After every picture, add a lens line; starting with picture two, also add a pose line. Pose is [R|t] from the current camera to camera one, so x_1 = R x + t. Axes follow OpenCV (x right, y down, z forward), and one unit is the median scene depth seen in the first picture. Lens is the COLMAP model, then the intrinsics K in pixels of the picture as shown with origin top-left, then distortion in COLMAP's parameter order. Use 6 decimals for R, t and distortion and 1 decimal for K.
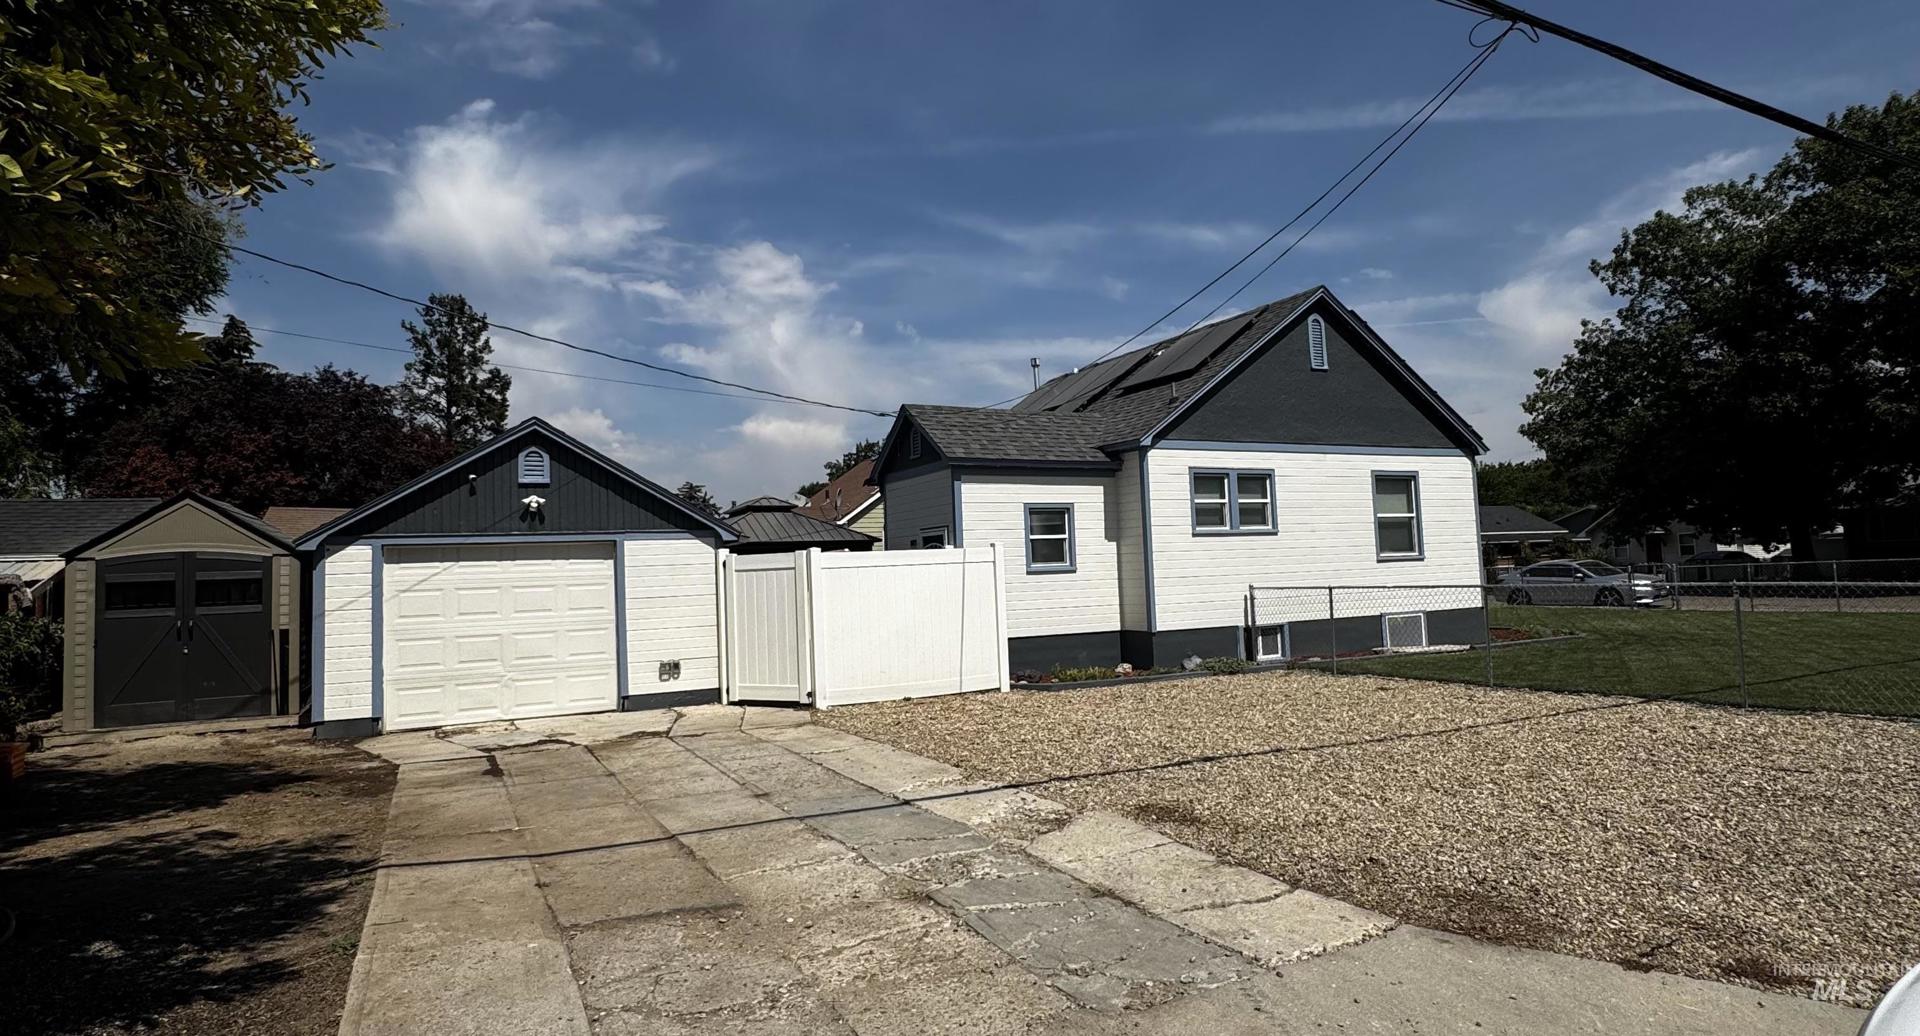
lens RADIAL K [[1070.7, 0, 972.6], [0, 1070.7, 518.7], [0, 0, 1]] dist [0.002860, -0.000817]
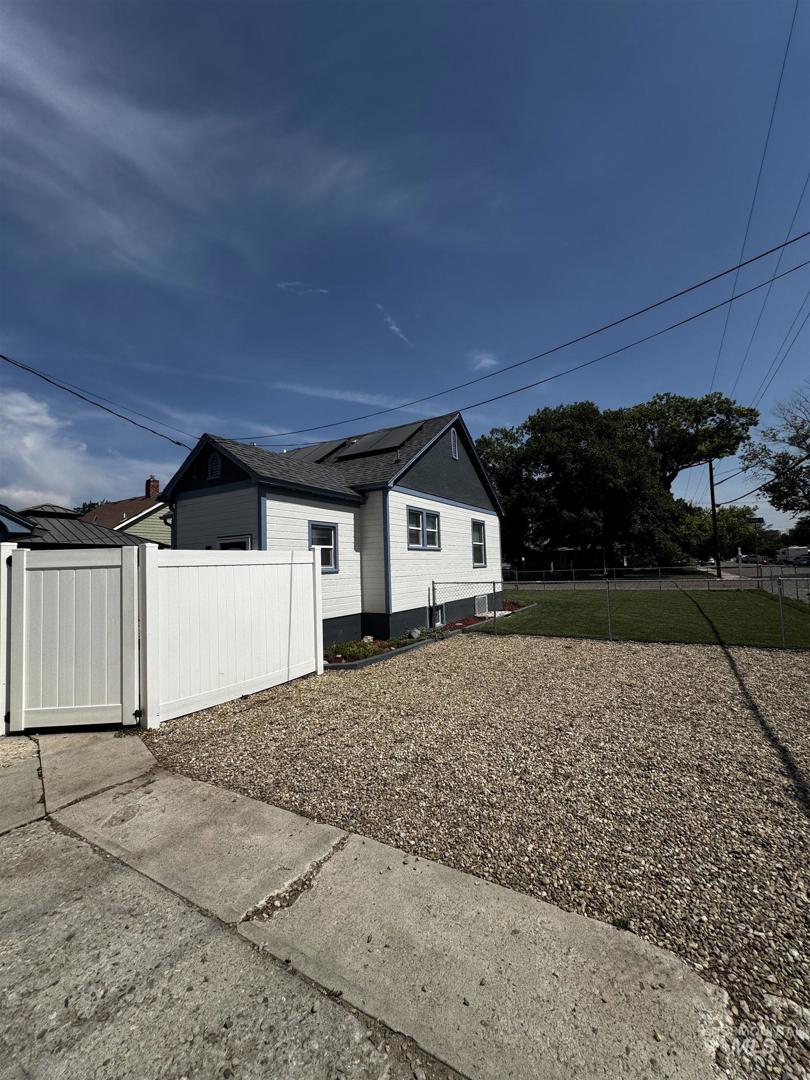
lens RADIAL K [[436.0, 0, 408.6], [0, 436.0, 544.9], [0, 0, 1]] dist [0.000271, -0.000178]
pose [[0.854961, 0.038730, 0.517245, -0.117899], [-0.030756, 0.999239, -0.023984, 0.023937], [-0.517780, 0.004597, 0.855501, 0.453833]]
